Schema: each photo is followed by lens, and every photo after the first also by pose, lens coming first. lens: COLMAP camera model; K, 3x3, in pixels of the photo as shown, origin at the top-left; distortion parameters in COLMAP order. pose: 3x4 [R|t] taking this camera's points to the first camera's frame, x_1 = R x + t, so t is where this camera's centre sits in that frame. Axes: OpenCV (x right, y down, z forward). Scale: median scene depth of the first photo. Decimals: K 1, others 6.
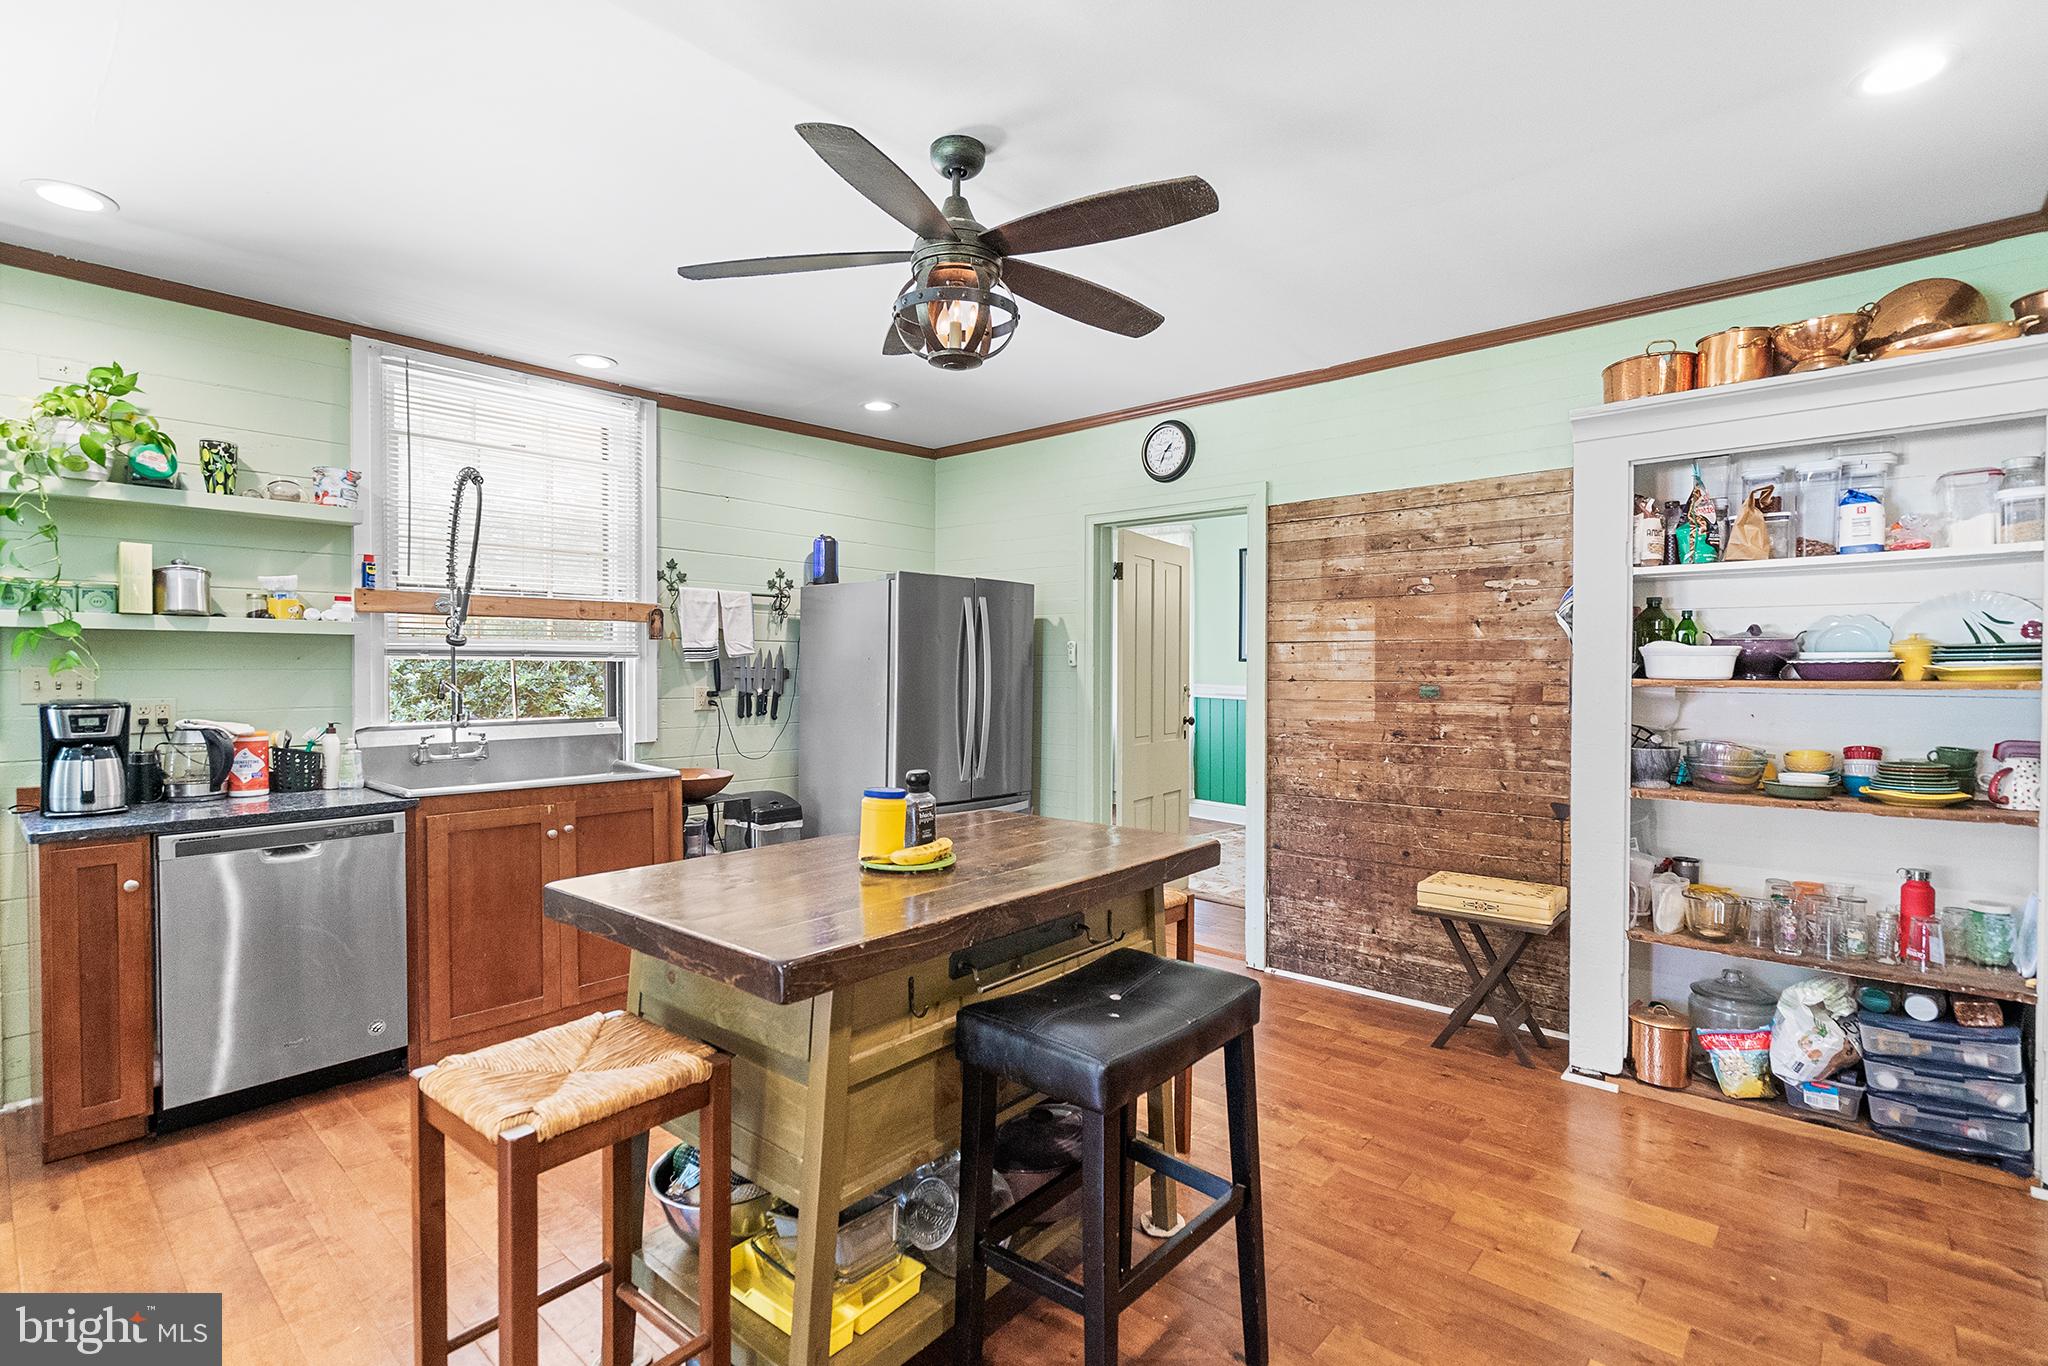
lens RADIAL K [[945.7, 0, 1025.8], [0, 945.7, 675.8], [0, 0, 1]] dist [-0.019626, 0.001668]
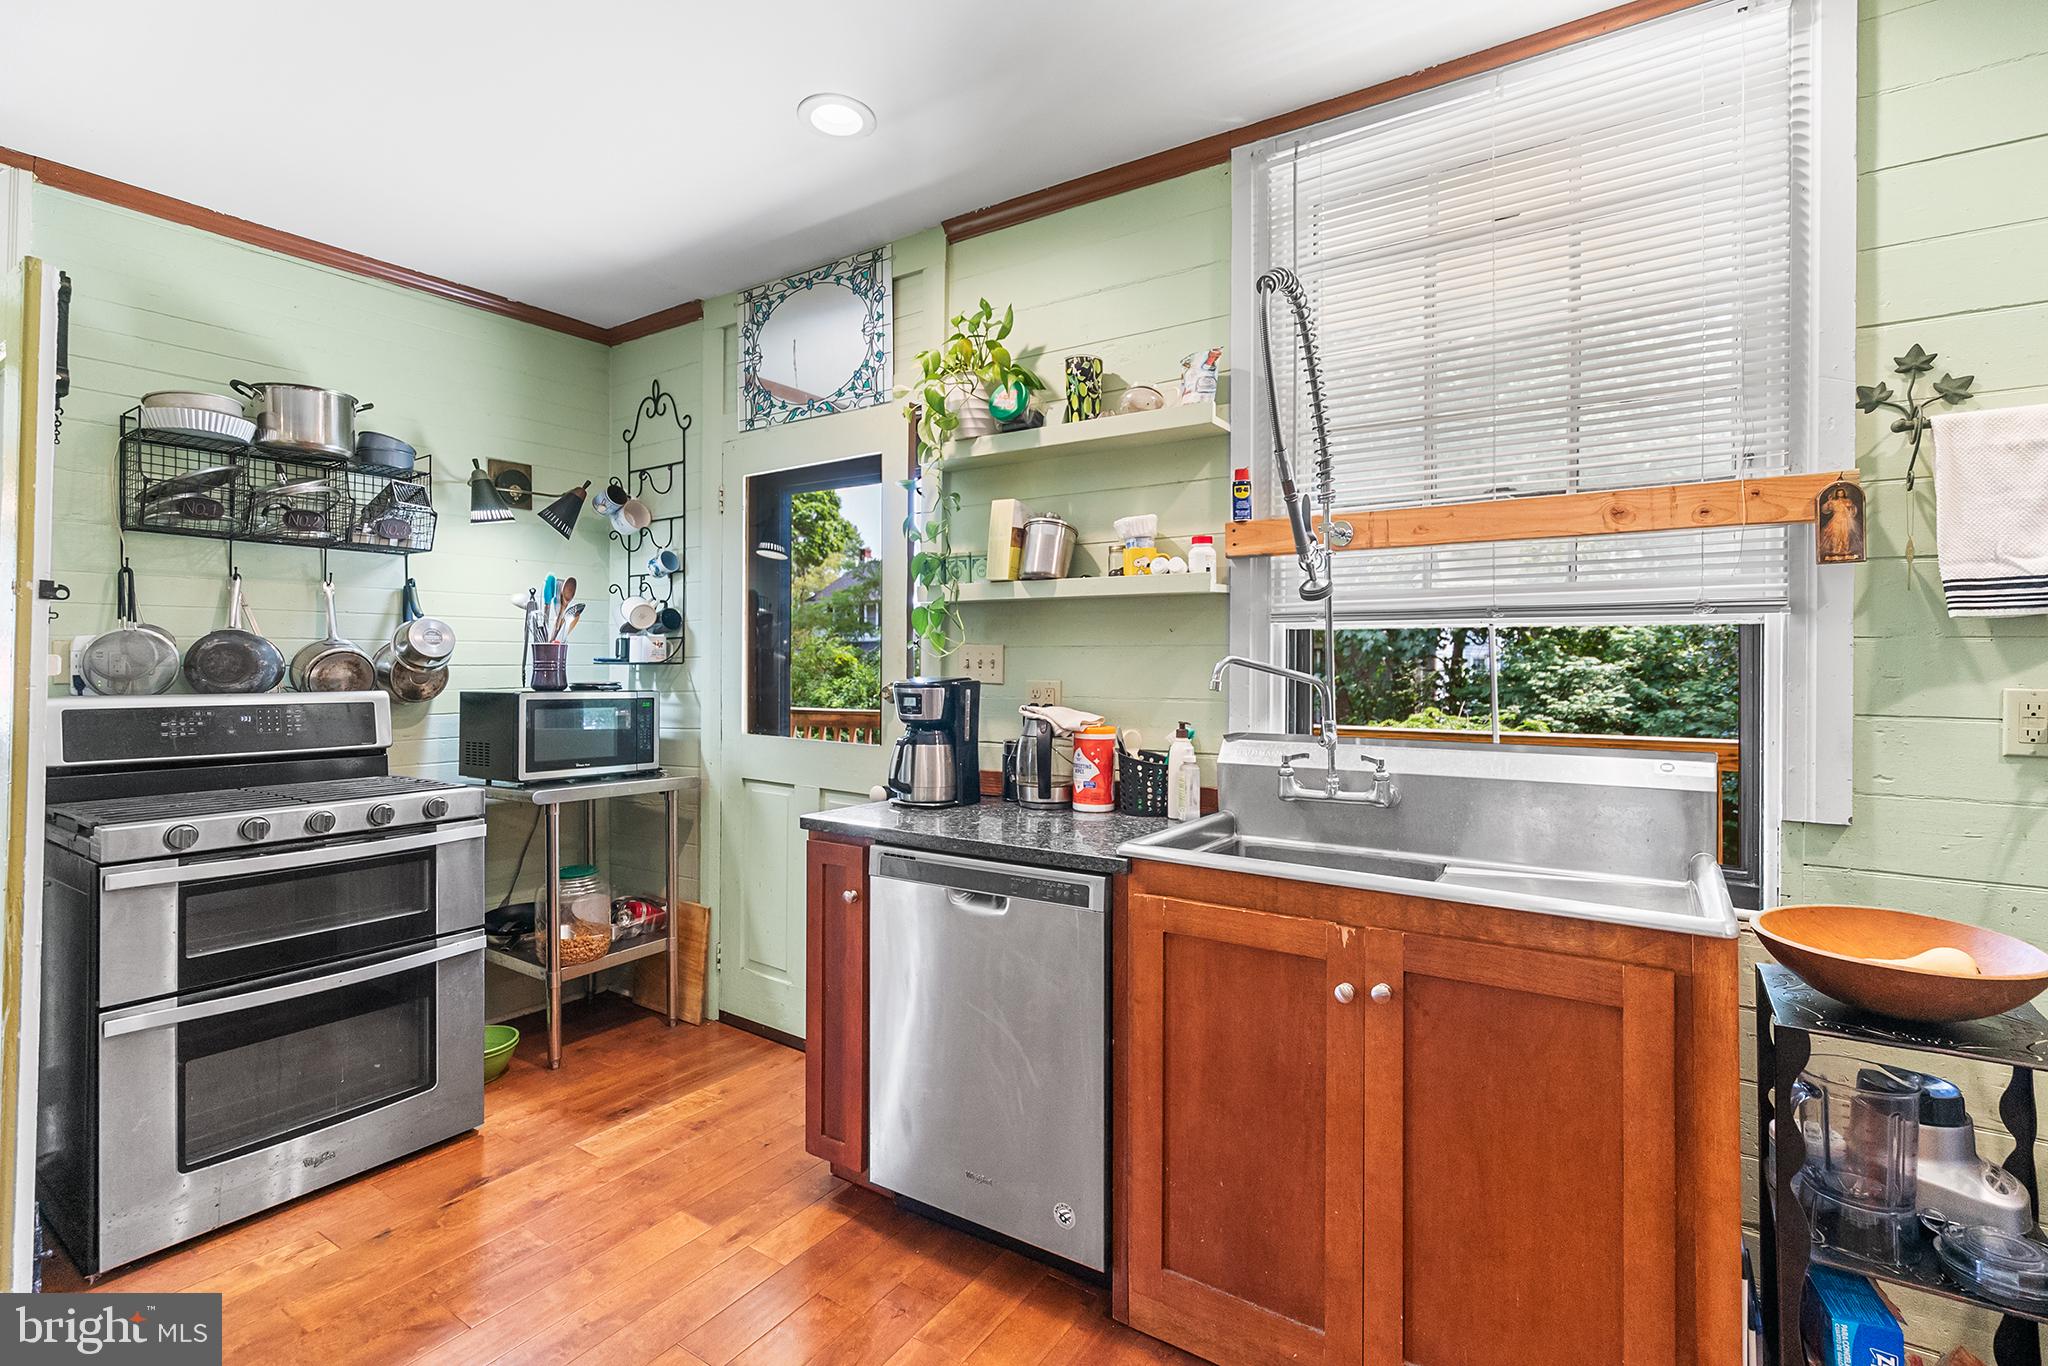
lens RADIAL K [[945.7, 0, 1021.9], [0, 945.7, 665.0], [0, 0, 1]] dist [-0.019626, 0.001668]
pose [[0.126807, -0.002670, -0.991924, -0.069695], [-0.014402, 0.999886, -0.004533, 0.013270], [0.991823, 0.014861, 0.126754, 0.793759]]
